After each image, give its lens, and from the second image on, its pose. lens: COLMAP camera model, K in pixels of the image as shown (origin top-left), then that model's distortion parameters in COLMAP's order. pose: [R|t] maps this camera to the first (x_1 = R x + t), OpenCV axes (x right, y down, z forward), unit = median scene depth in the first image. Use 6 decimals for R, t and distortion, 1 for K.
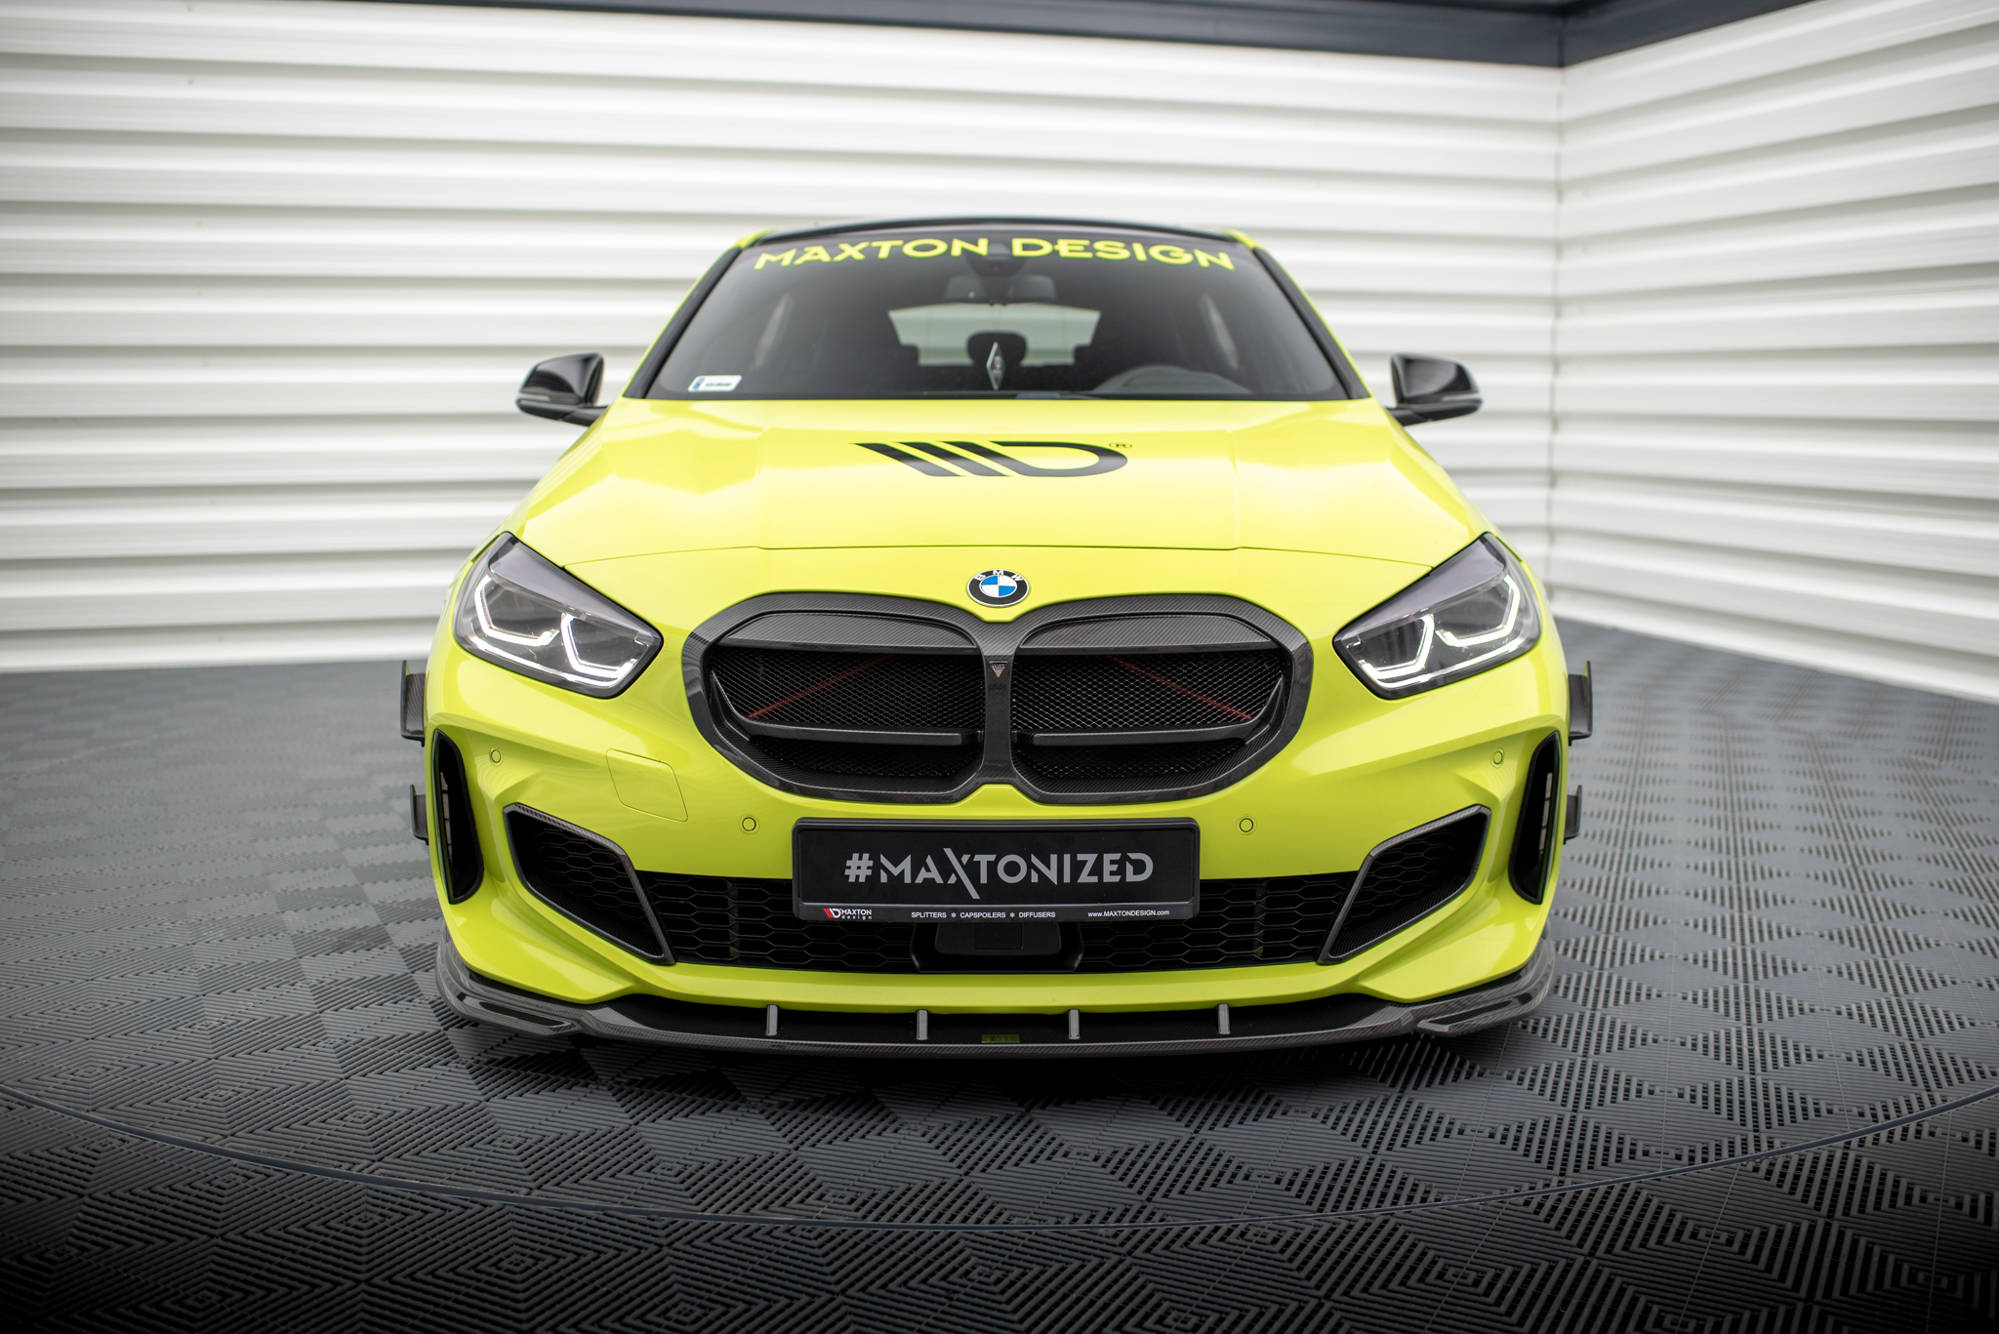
lens RADIAL K [[1988.8, 0, 999.5], [0, 1988.8, 667.0], [0, 0, 1]] dist [-0.094922, 0.102533]
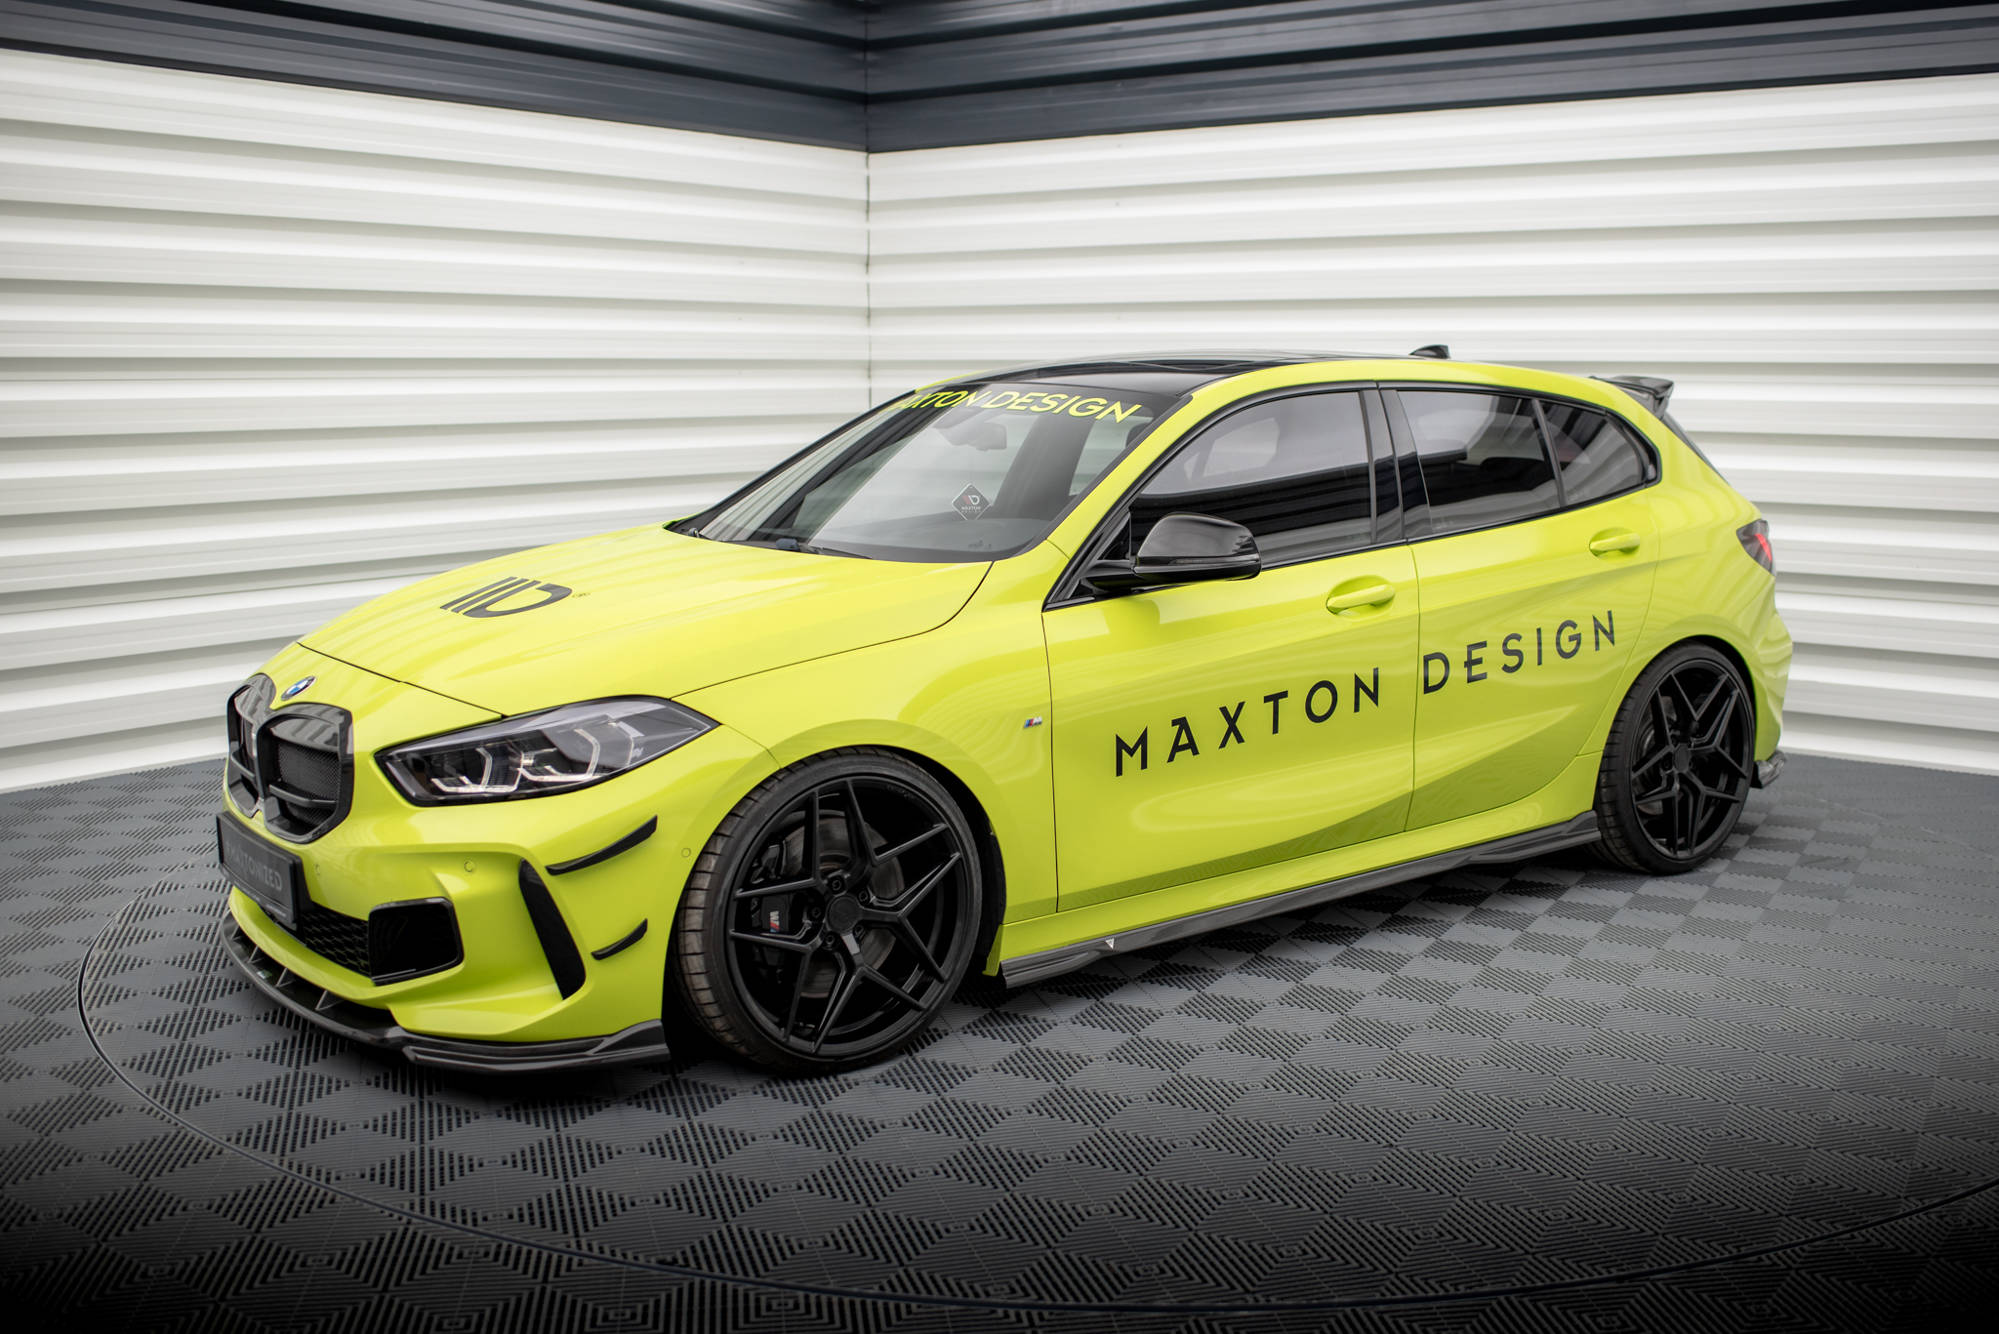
lens RADIAL K [[2044.8, 0, 999.5], [0, 2044.8, 667.0], [0, 0, 1]] dist [-0.003815, -0.001284]
pose [[0.578375, 0.121569, -0.806662, 1.633606], [-0.119623, 0.990784, 0.063547, -0.227265], [0.806953, 0.059741, 0.587587, 0.515750]]
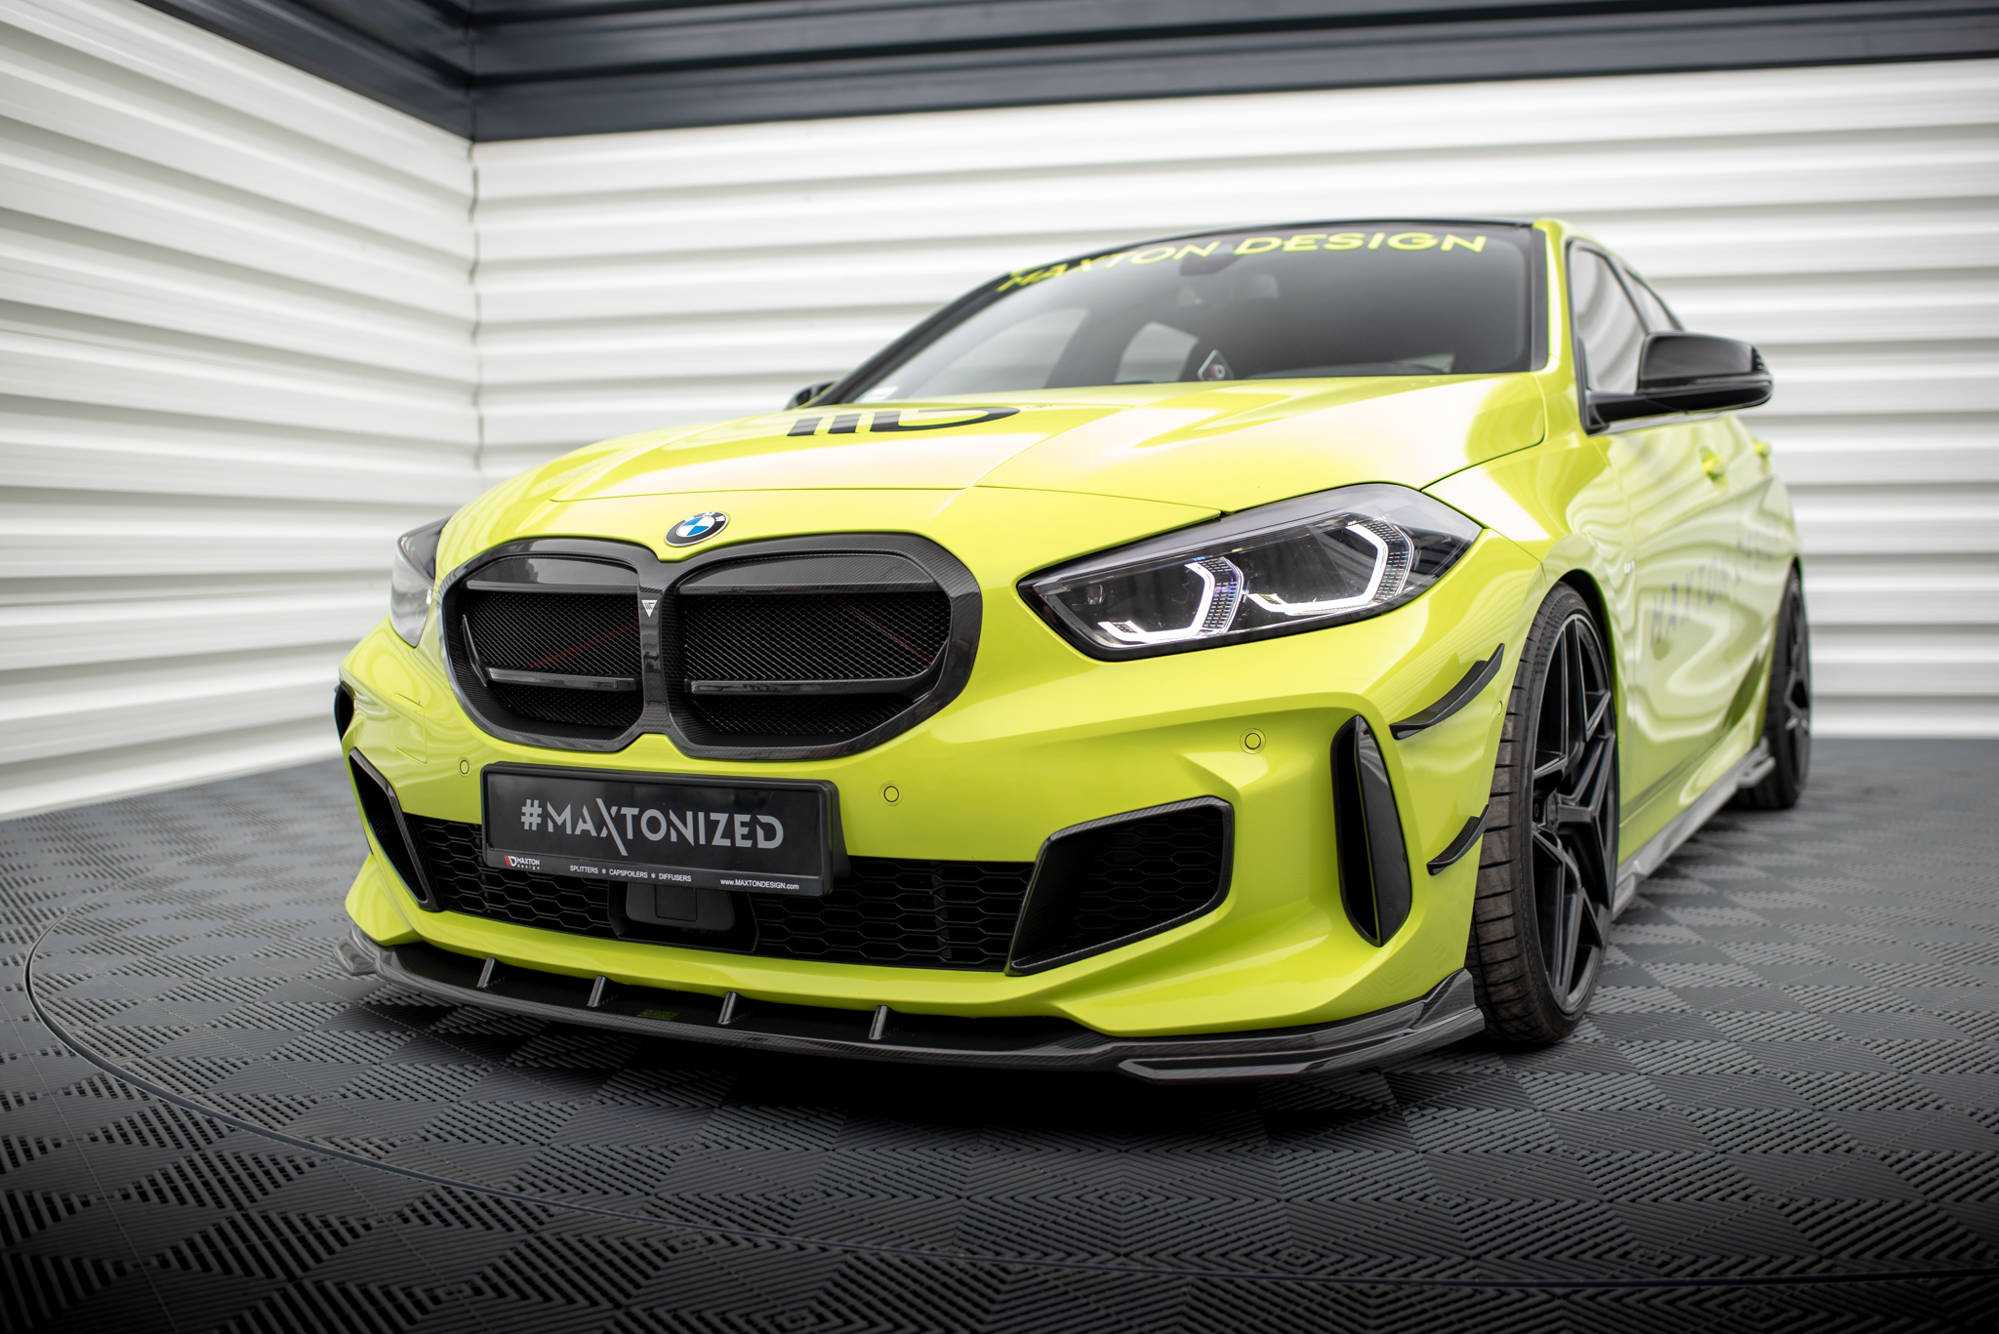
lens RADIAL K [[1988.8, 0, 999.5], [0, 1988.8, 667.0], [0, 0, 1]] dist [-0.094922, 0.102533]
pose [[0.870375, 0.017776, -0.492068, 0.594707], [-0.058010, 0.996090, -0.066625, 0.080297], [0.488960, 0.086534, 0.868004, 0.273275]]
